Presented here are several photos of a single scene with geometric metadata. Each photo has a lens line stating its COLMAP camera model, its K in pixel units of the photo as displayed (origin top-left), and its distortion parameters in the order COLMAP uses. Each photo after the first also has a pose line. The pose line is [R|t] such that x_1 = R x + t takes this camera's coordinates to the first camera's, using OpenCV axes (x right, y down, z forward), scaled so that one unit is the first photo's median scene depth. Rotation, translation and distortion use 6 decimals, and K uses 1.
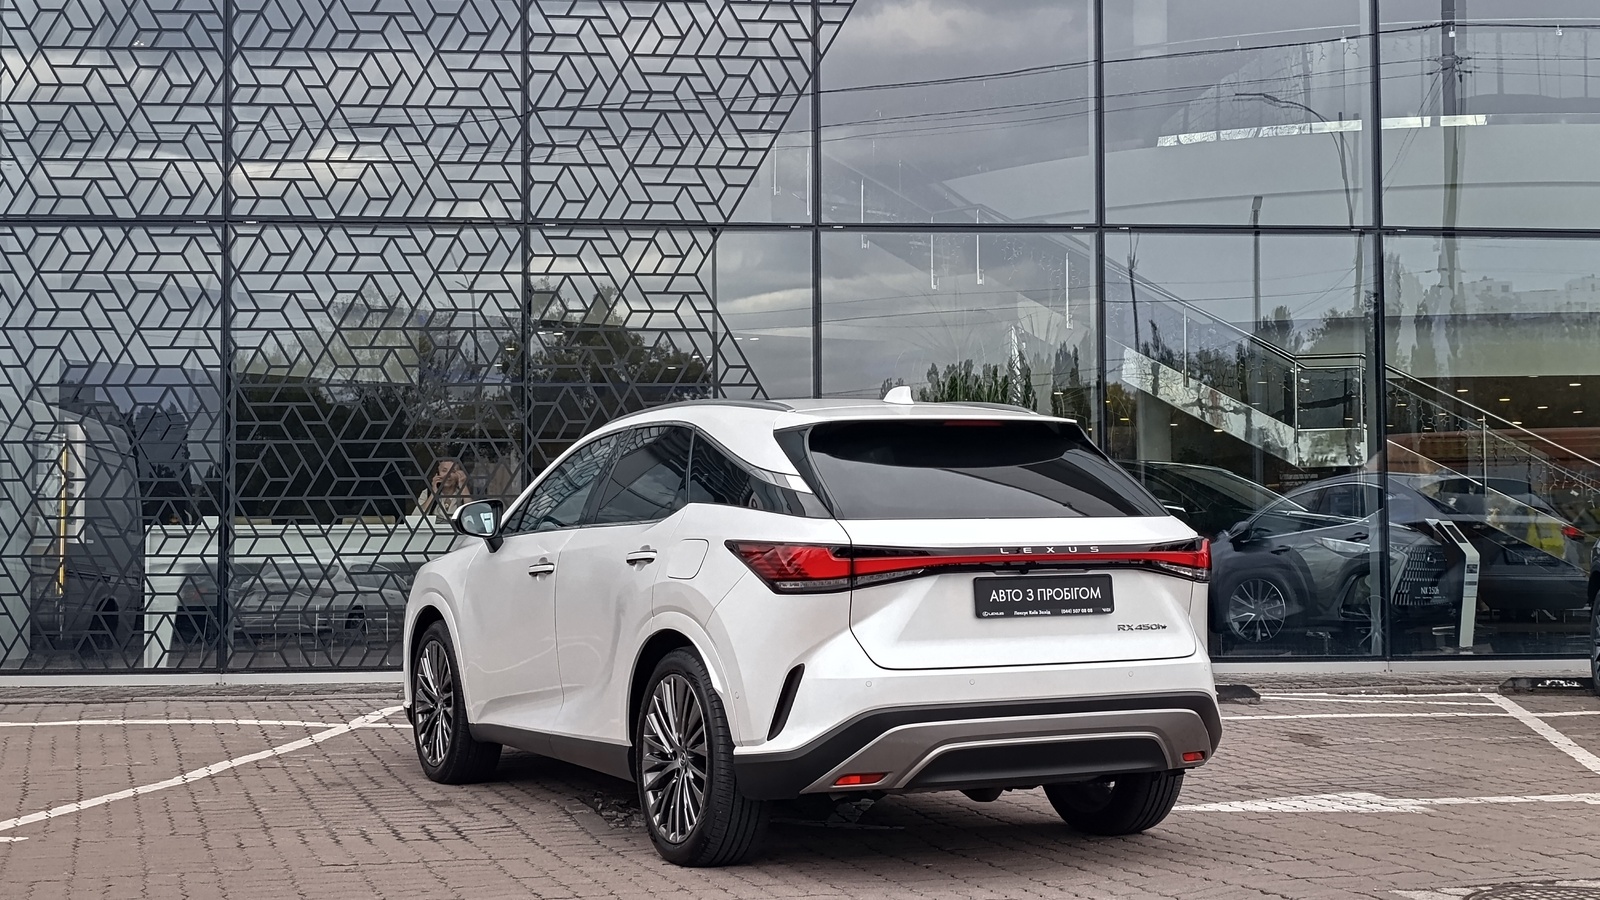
lens RADIAL K [[2678.5, 0, 853.8], [0, 2678.5, 446.4], [0, 0, 1]] dist [0.231109, -1.044635]
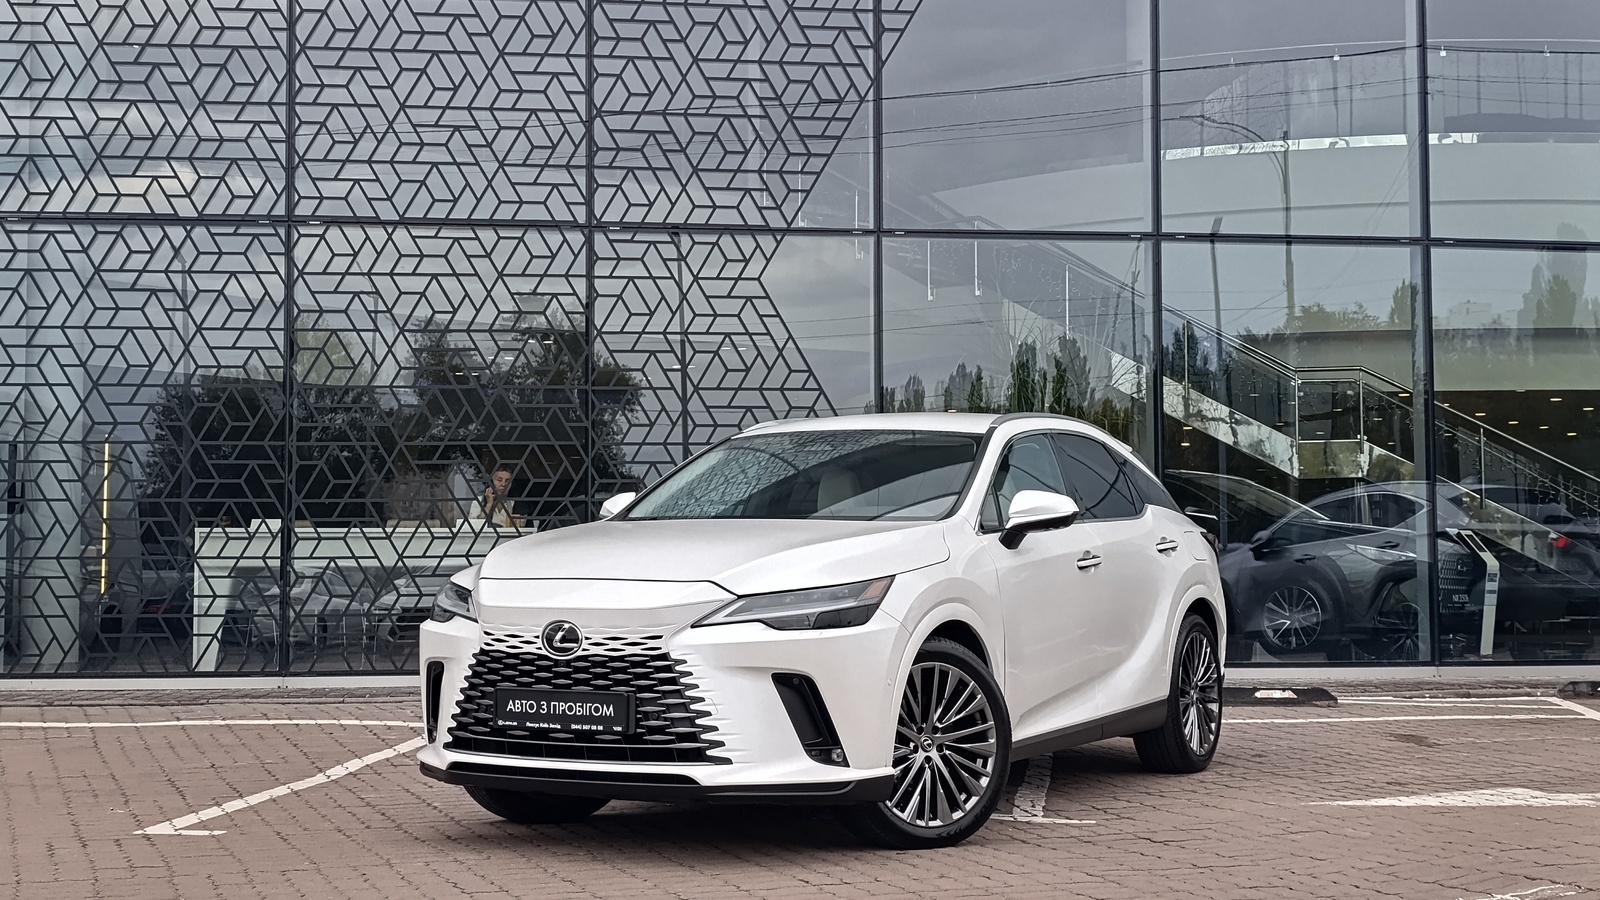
lens RADIAL K [[2677.2, 0, 800.0], [0, 2677.2, 450.0], [0, 0, 1]] dist [0.244312, -1.194114]
pose [[0.998284, 0.005425, 0.058309, -0.101815], [-0.004951, 0.999954, -0.008265, 0.007977], [-0.058351, 0.007962, 0.998264, 0.000179]]
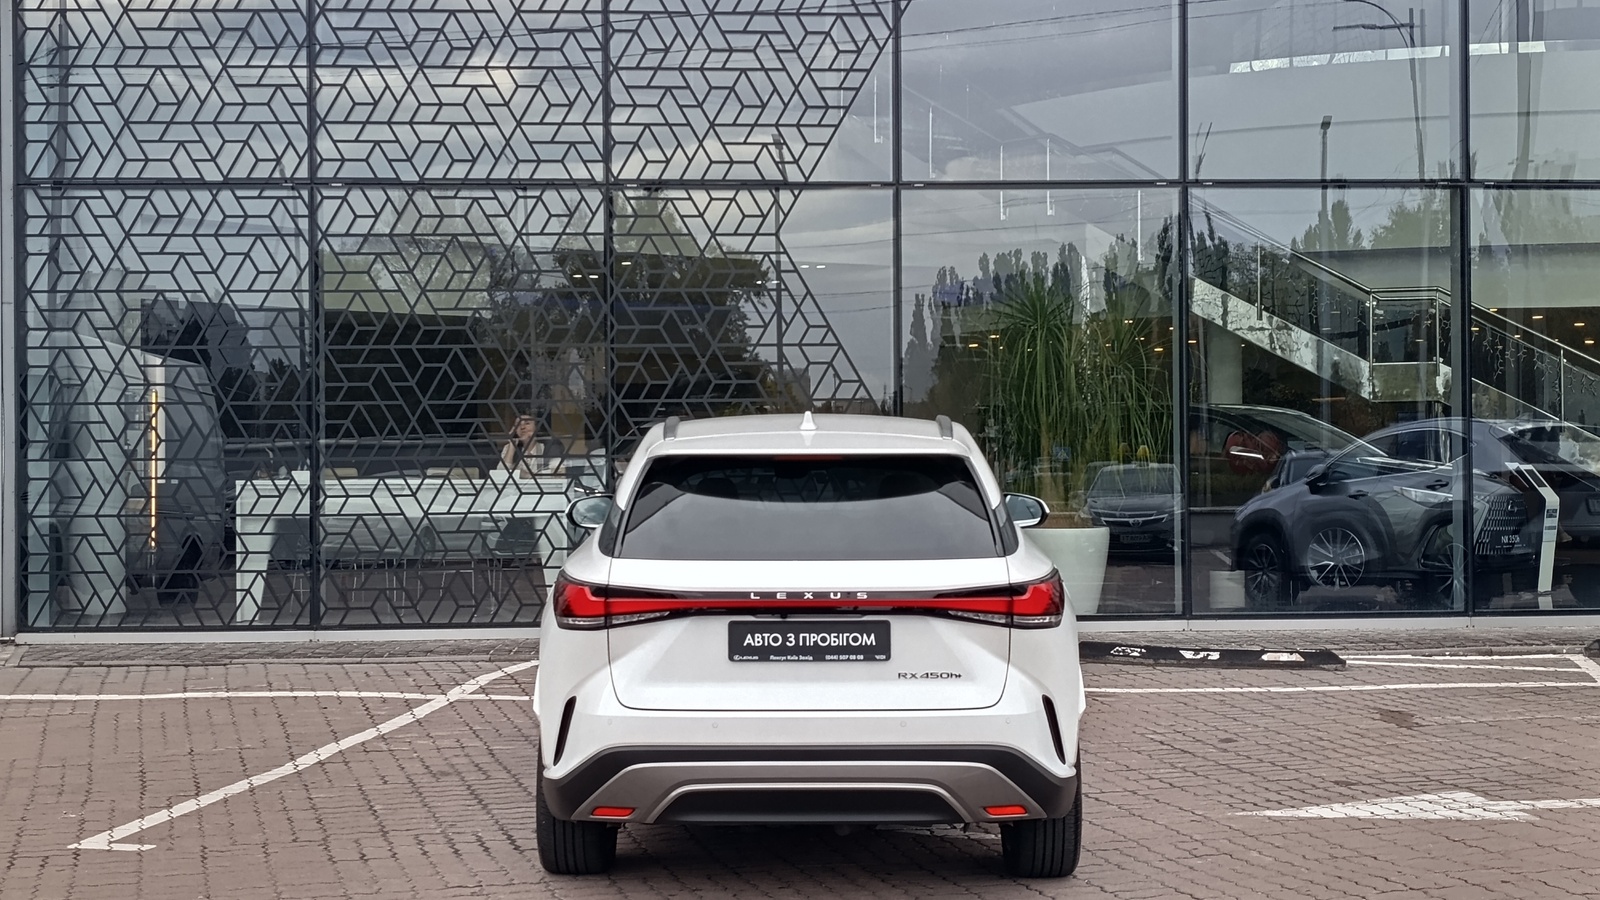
lens RADIAL K [[2677.2, 0, 800.0], [0, 2677.2, 450.0], [0, 0, 1]] dist [0.244312, -1.194114]
pose [[0.999507, -0.001713, -0.031344, -0.018947], [0.003580, 0.998217, 0.059577, -0.043327], [0.031186, -0.059660, 0.997731, -0.003157]]
